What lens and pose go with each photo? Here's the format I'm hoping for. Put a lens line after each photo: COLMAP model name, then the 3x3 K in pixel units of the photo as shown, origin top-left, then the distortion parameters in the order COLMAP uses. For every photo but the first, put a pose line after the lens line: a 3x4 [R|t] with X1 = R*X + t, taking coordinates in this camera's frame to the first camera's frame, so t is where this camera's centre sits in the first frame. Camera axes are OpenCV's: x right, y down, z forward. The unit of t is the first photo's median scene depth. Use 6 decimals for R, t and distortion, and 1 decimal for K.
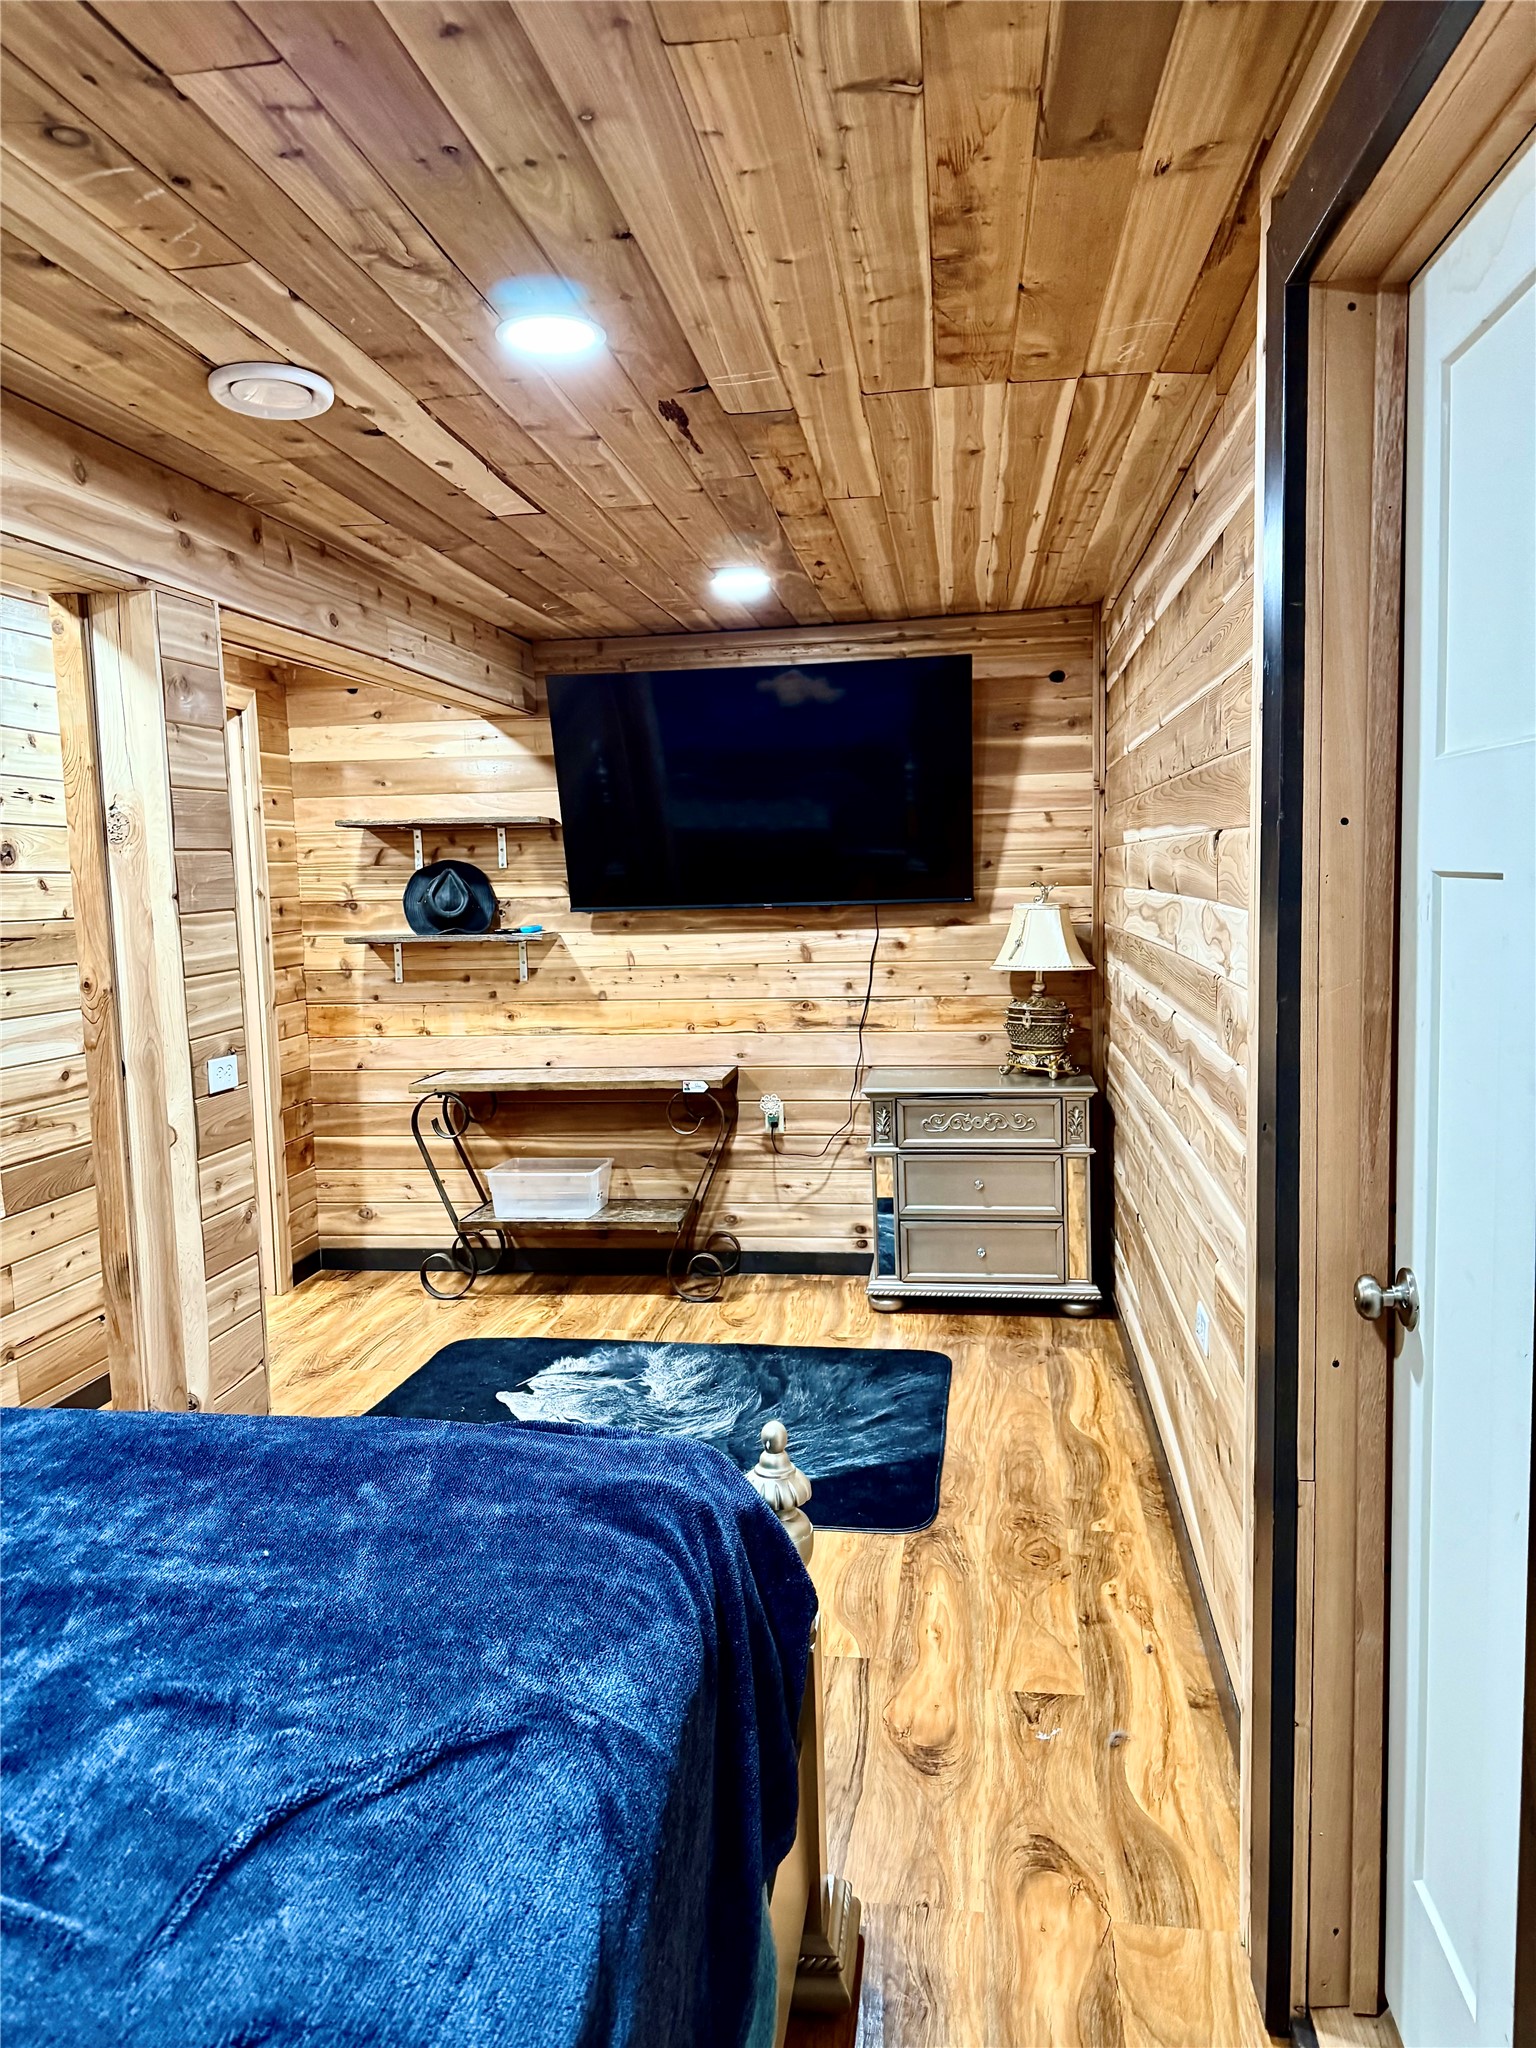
lens RADIAL K [[1439.4, 0, 771.5], [0, 1439.4, 1025.7], [0, 0, 1]] dist [0.061293, -0.069929]
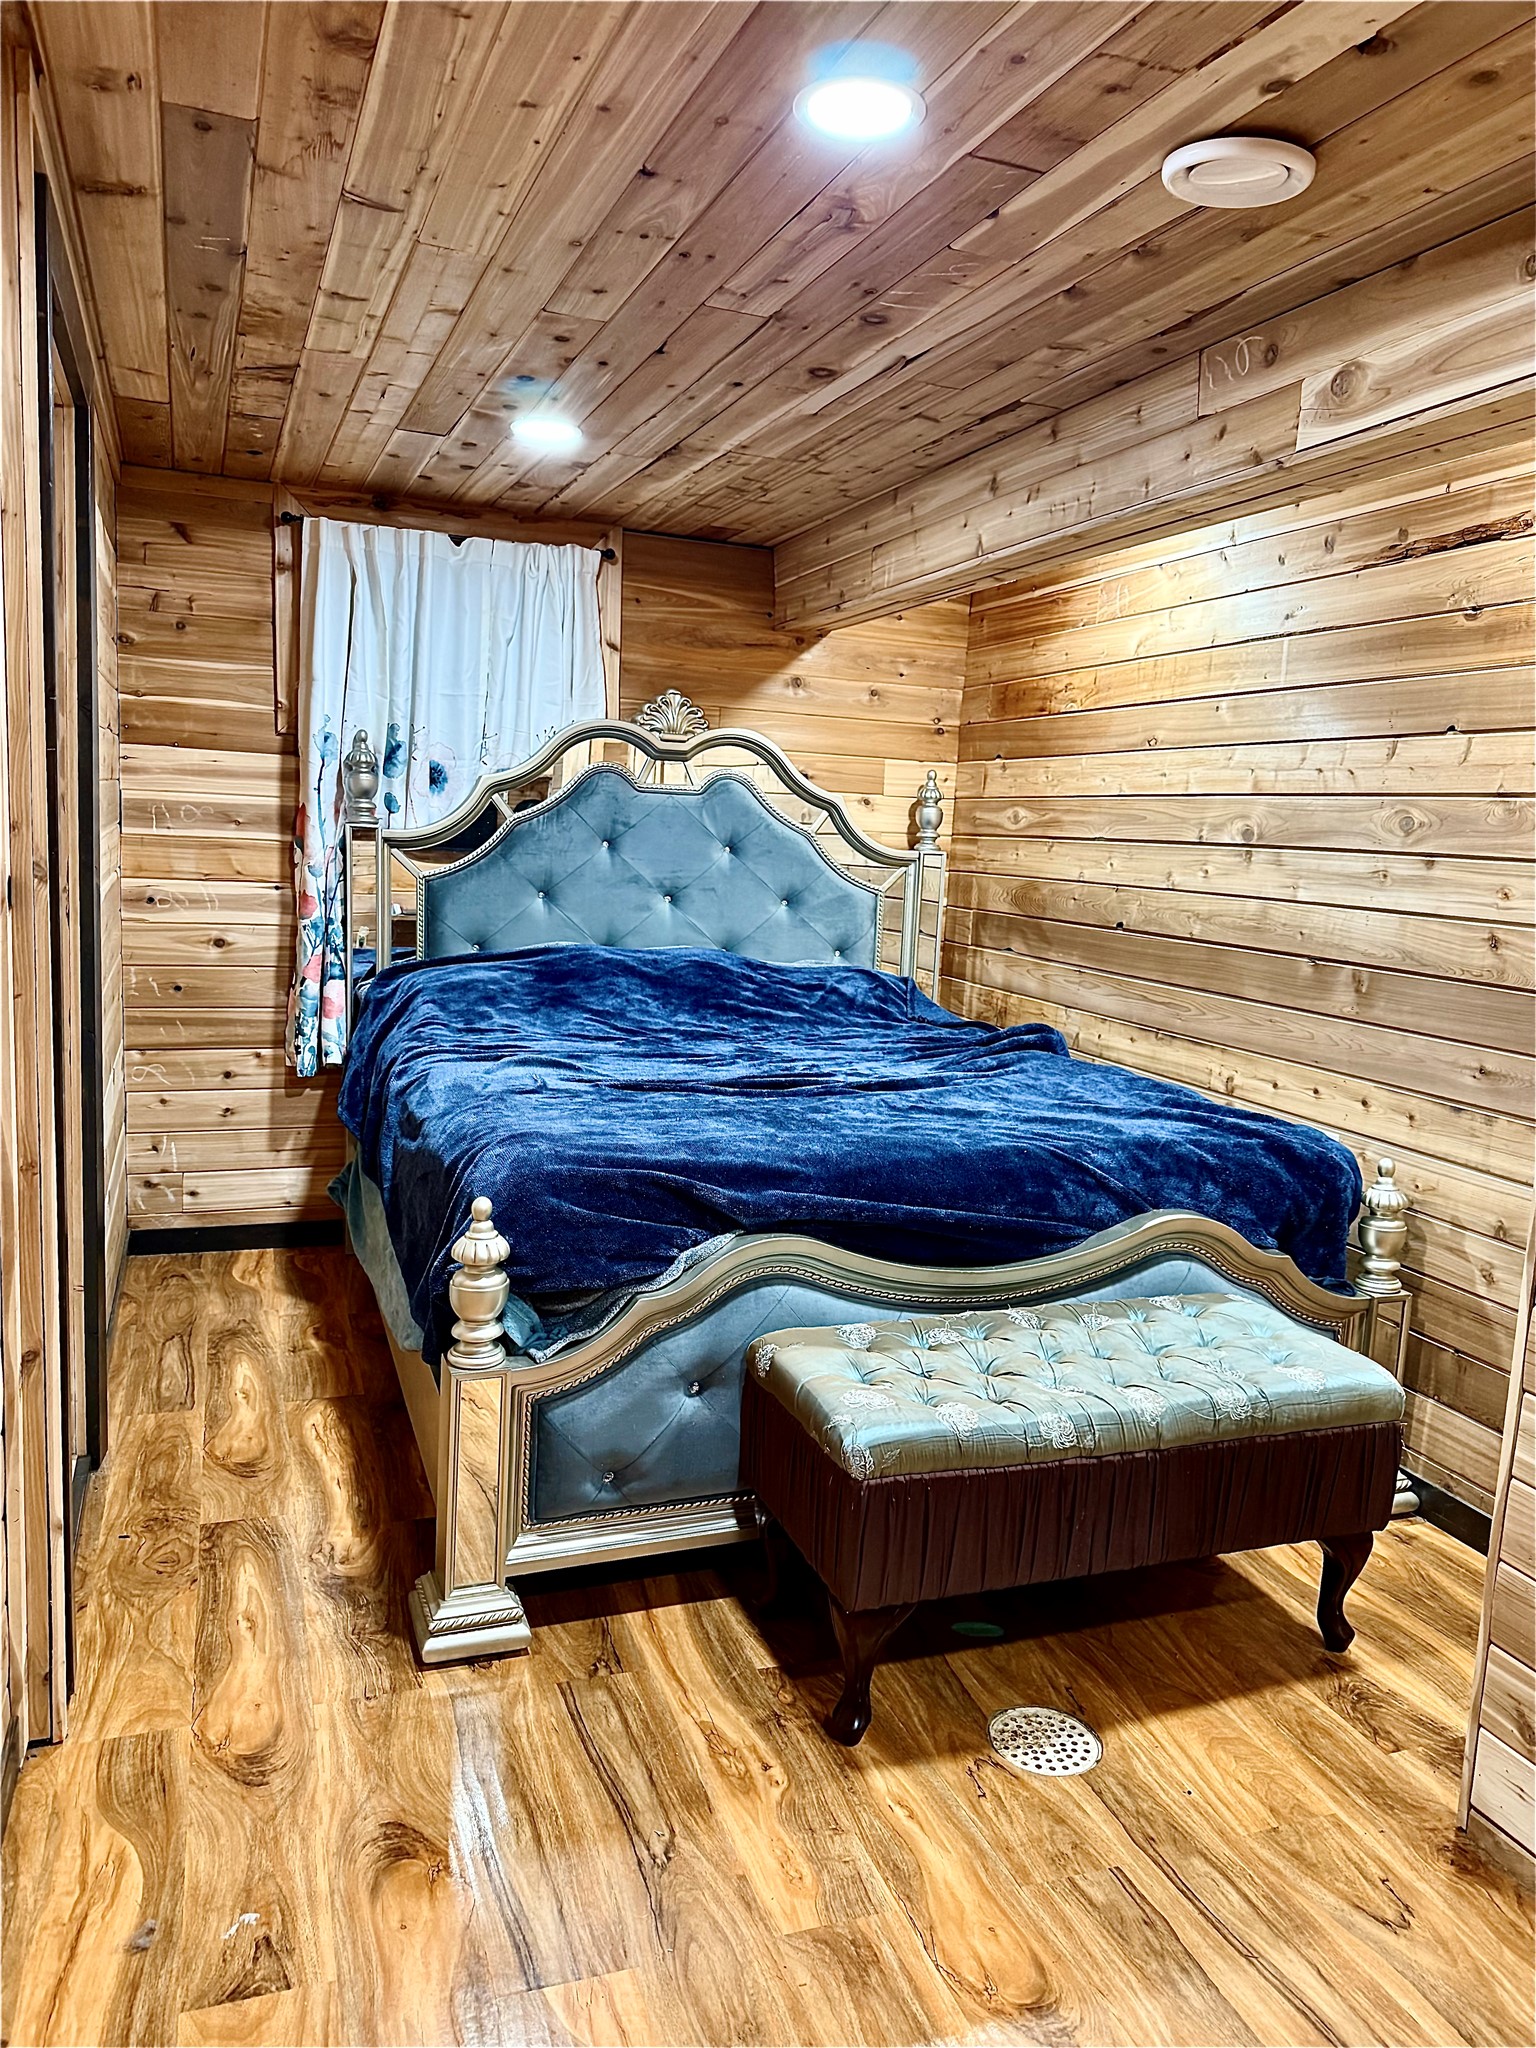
lens RADIAL K [[1439.4, 0, 773.3], [0, 1439.4, 1024.2], [0, 0, 1]] dist [0.061293, -0.069929]
pose [[-0.877944, 0.049080, -0.476241, 0.334932], [-0.080821, 0.965262, 0.248470, -0.183242], [0.471892, 0.256633, -0.843479, 1.932632]]
